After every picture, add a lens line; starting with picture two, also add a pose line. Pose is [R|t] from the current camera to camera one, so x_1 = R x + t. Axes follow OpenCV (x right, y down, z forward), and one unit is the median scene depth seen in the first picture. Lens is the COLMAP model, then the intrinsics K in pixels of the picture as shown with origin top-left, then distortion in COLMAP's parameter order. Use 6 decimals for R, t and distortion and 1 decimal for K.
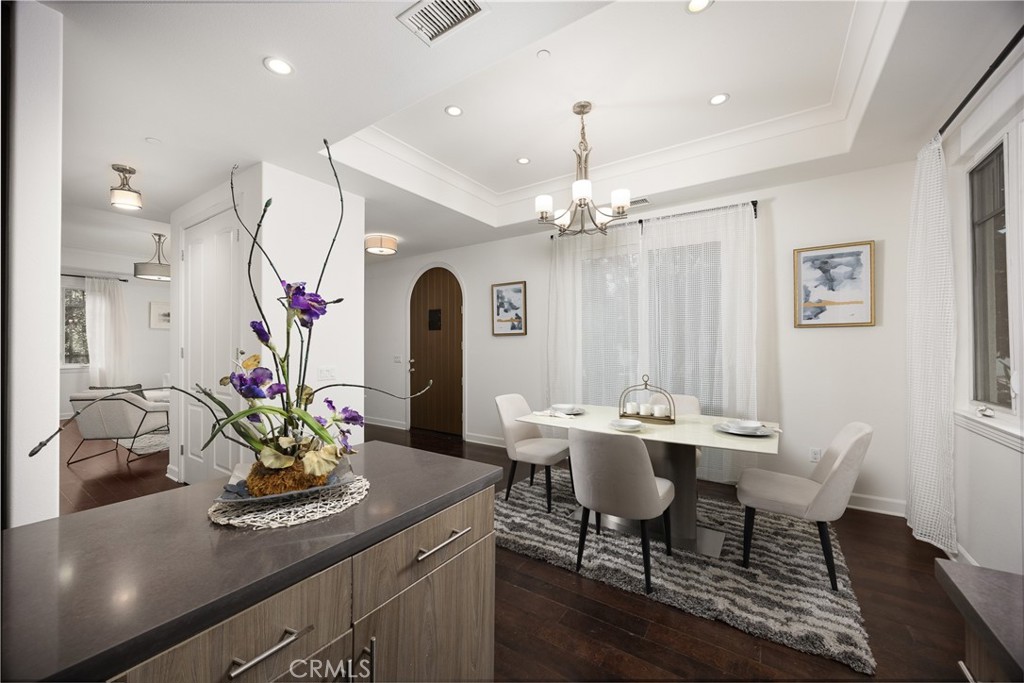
lens RADIAL K [[400.7, 0, 511.2], [0, 400.7, 340.5], [0, 0, 1]] dist [-0.005505, -0.000065]
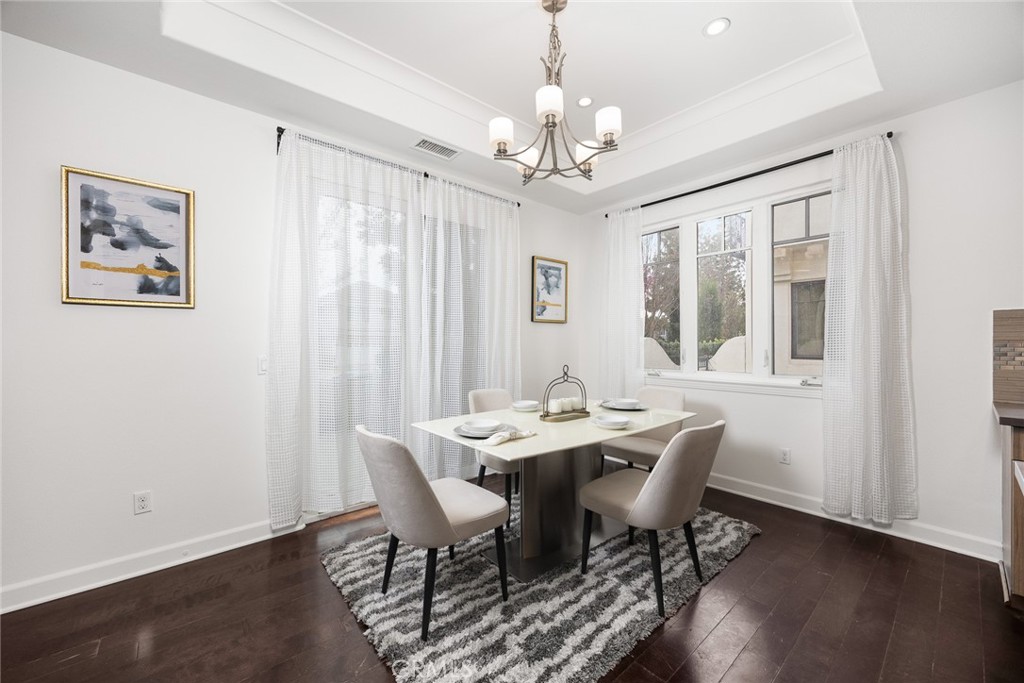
lens RADIAL K [[400.7, 0, 516.7], [0, 400.7, 341.3], [0, 0, 1]] dist [-0.005505, -0.000065]
pose [[0.237378, 0.001044, 0.971417, -0.473107], [-0.015683, 0.999873, 0.002758, 0.025215], [-0.971291, -0.015889, 0.237365, 0.779103]]
